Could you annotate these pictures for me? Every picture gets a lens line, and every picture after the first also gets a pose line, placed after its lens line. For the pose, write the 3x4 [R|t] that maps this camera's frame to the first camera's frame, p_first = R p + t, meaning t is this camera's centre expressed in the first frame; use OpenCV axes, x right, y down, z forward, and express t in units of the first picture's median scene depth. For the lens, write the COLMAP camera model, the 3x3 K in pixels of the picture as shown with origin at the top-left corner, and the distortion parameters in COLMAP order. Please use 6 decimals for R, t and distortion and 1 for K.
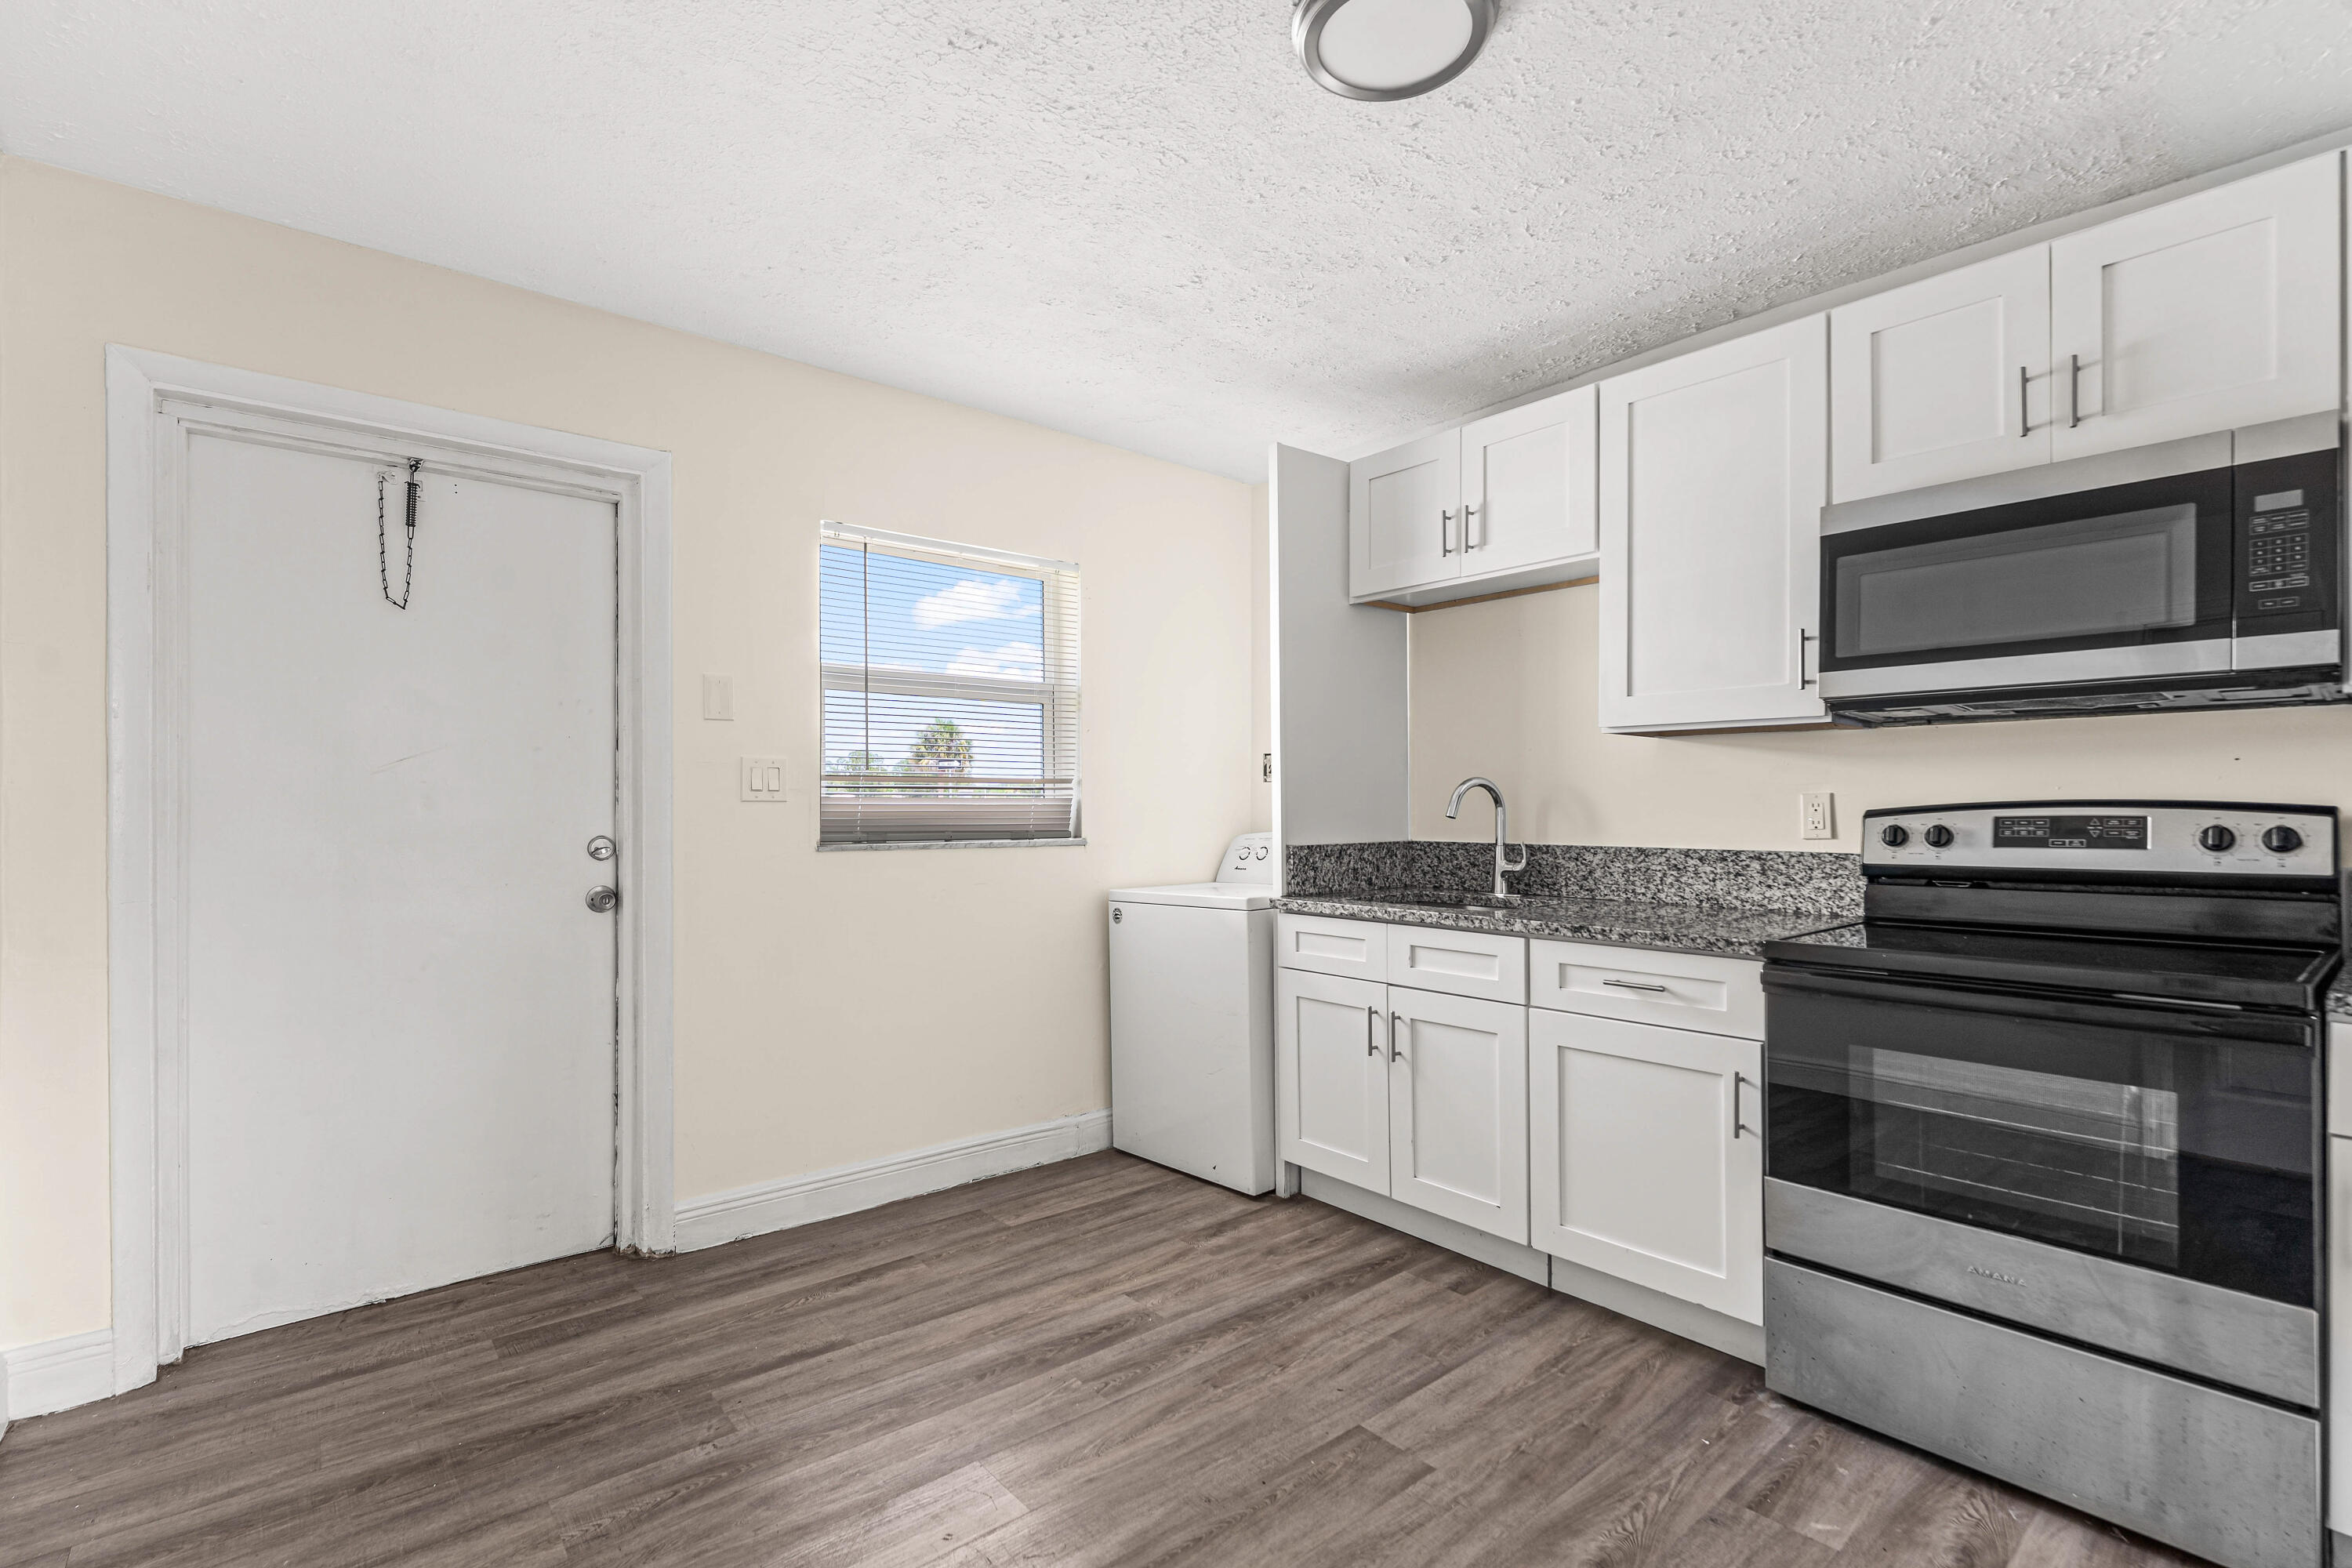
lens RADIAL K [[1075.4, 0, 1180.6], [0, 1075.4, 803.4], [0, 0, 1]] dist [0.001575, 0.000121]
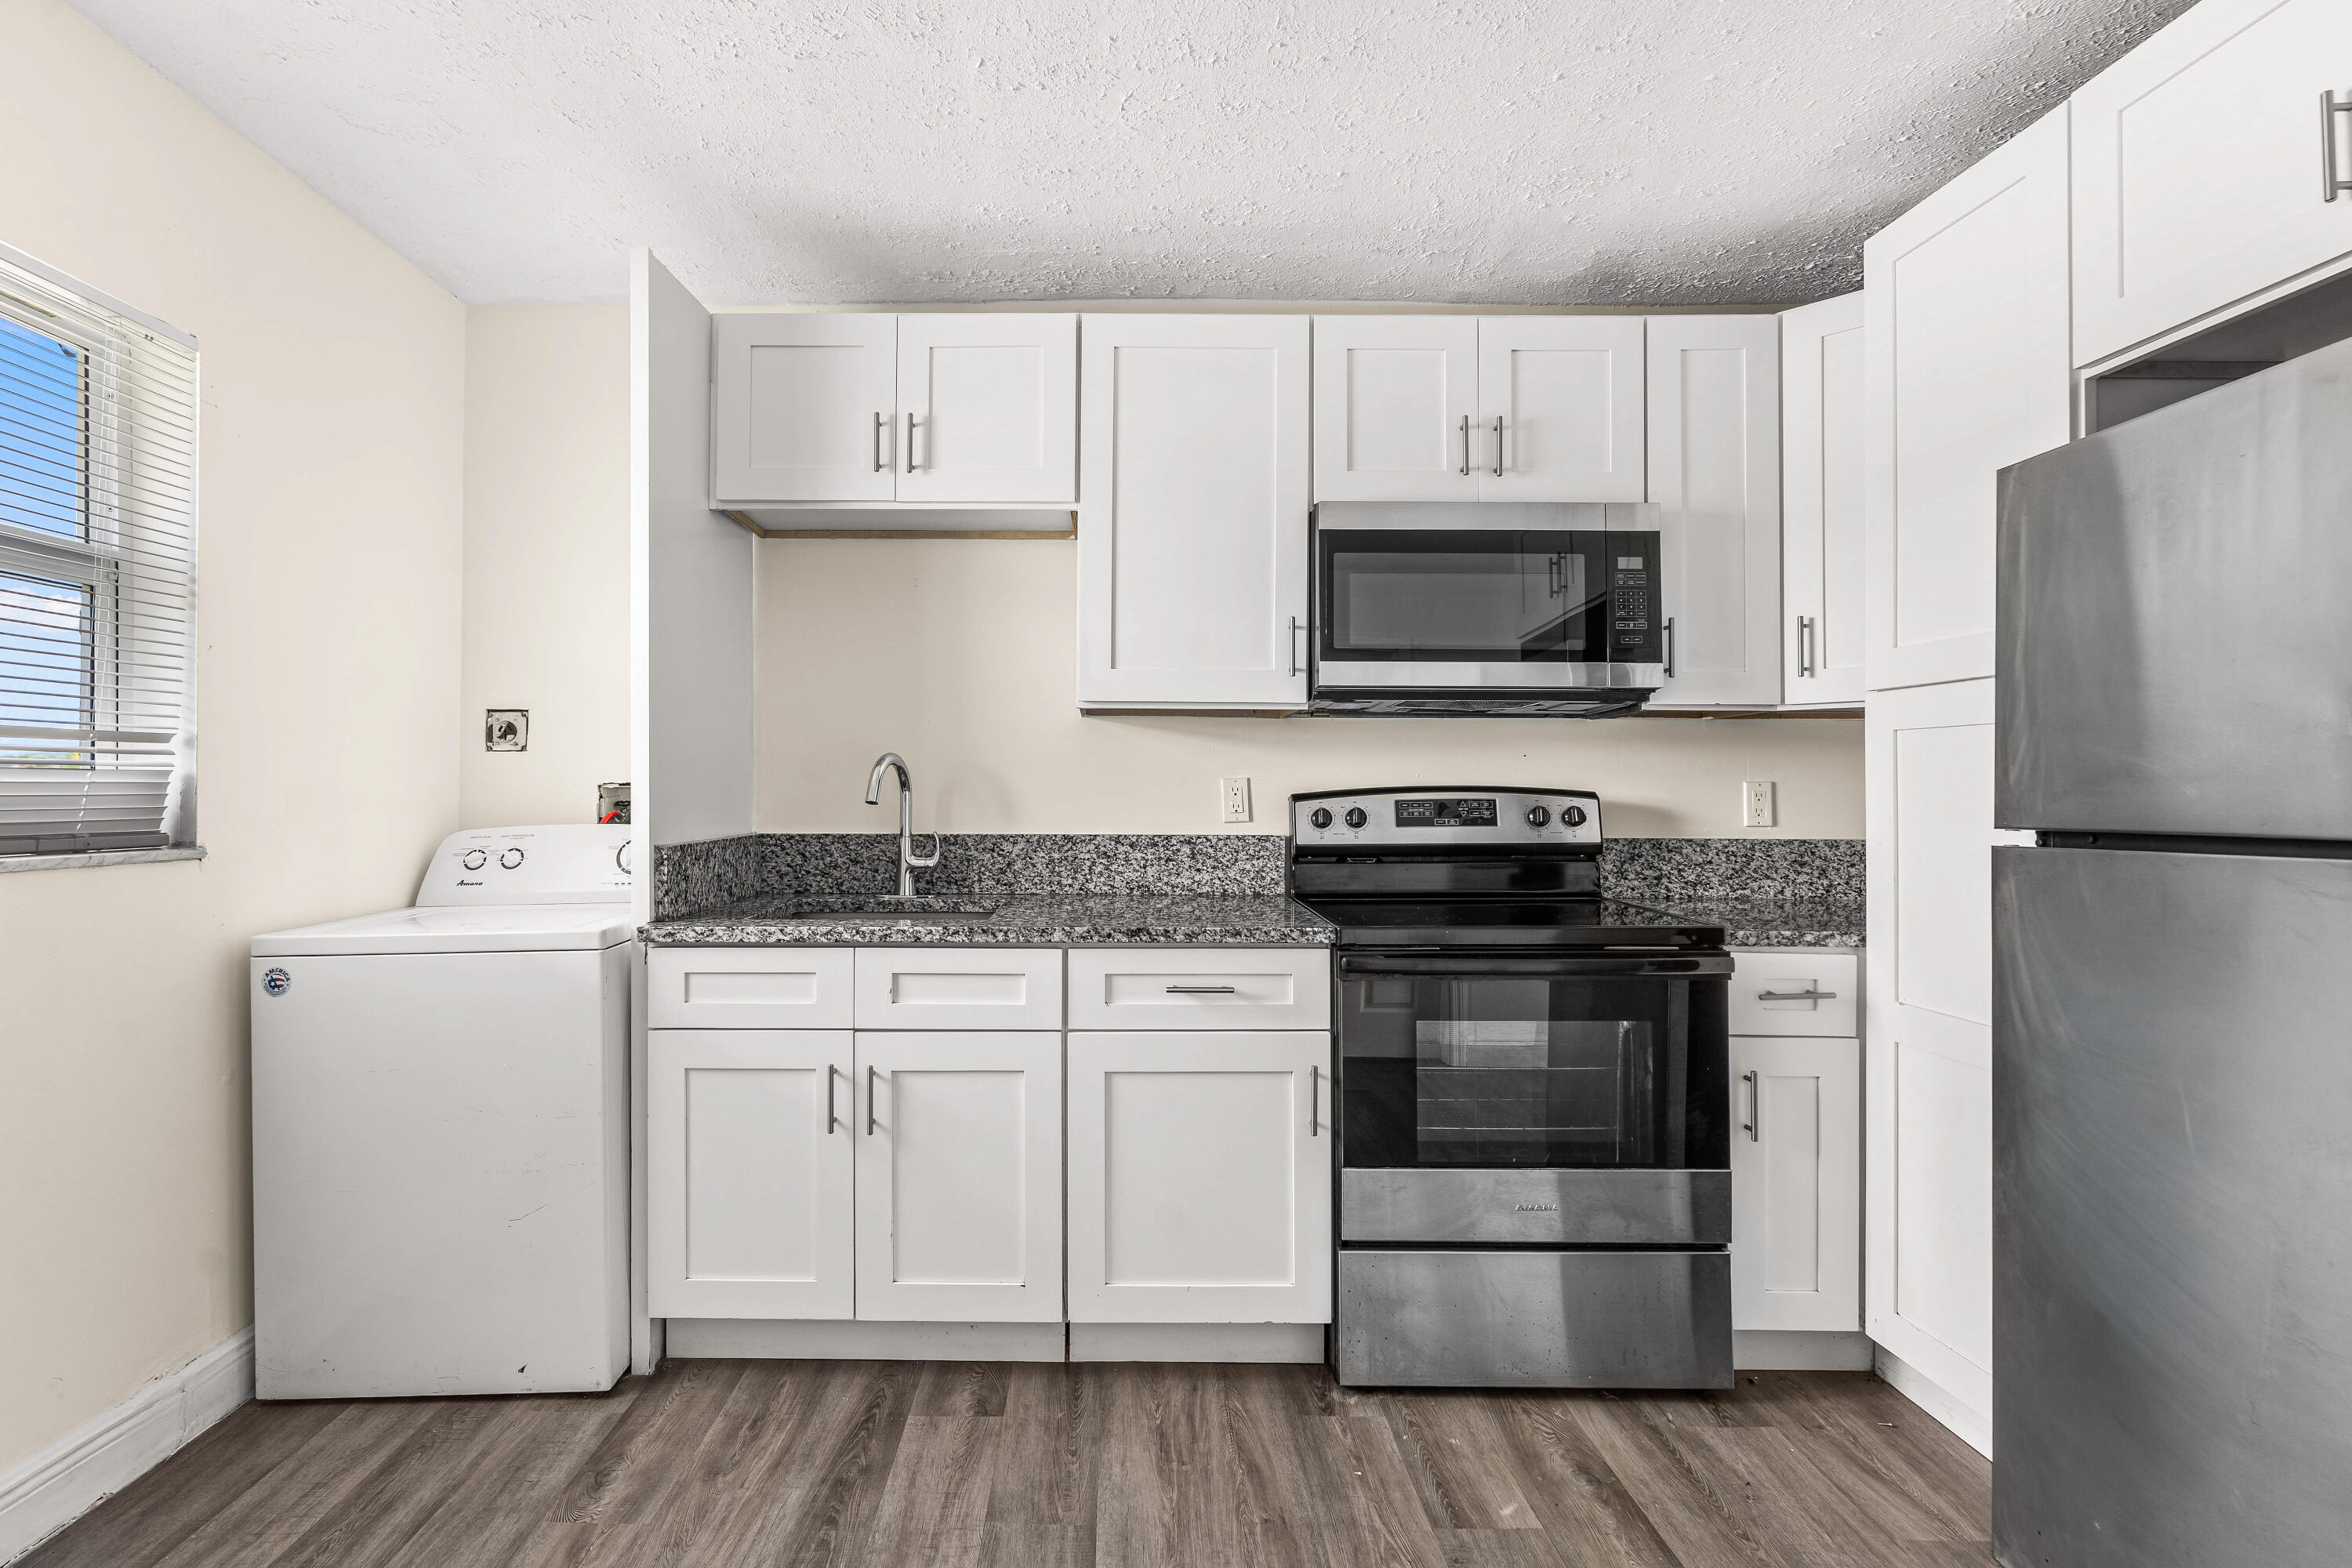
lens RADIAL K [[1097.8, 0, 1179.6], [0, 1097.8, 770.7], [0, 0, 1]] dist [-0.001408, -0.000428]
pose [[0.653166, 0.016505, 0.757035, -0.240455], [-0.006096, 0.999845, -0.016538, 0.001524], [-0.757190, 0.006187, 0.653165, 0.347477]]
